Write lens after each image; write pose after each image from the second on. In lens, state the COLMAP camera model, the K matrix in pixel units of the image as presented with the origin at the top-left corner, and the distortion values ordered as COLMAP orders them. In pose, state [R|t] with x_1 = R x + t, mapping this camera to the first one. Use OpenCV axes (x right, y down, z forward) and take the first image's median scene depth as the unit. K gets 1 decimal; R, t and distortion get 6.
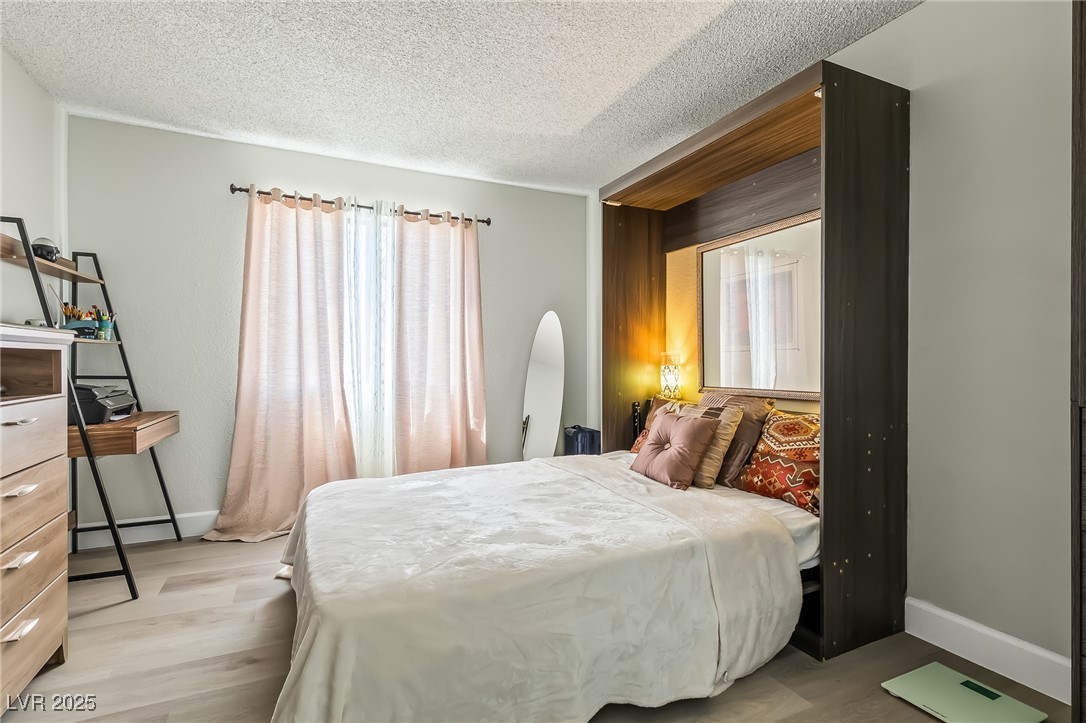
lens RADIAL K [[518.5, 0, 545.4], [0, 518.5, 361.4], [0, 0, 1]] dist [0.000336, 0.001284]
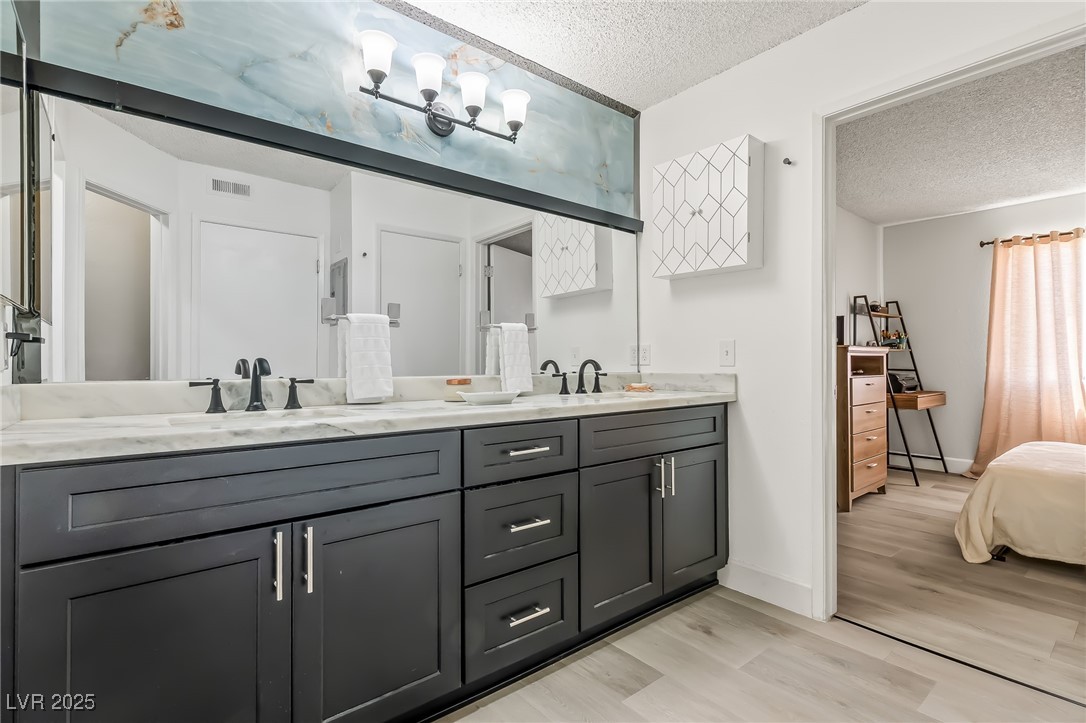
lens RADIAL K [[518.5, 0, 543.2], [0, 518.5, 359.9], [0, 0, 1]] dist [0.000336, 0.001284]
pose [[0.252988, -0.005880, -0.967452, 0.562441], [0.003494, 0.999981, -0.005164, 0.001078], [0.967463, -0.002074, 0.253004, -0.644445]]
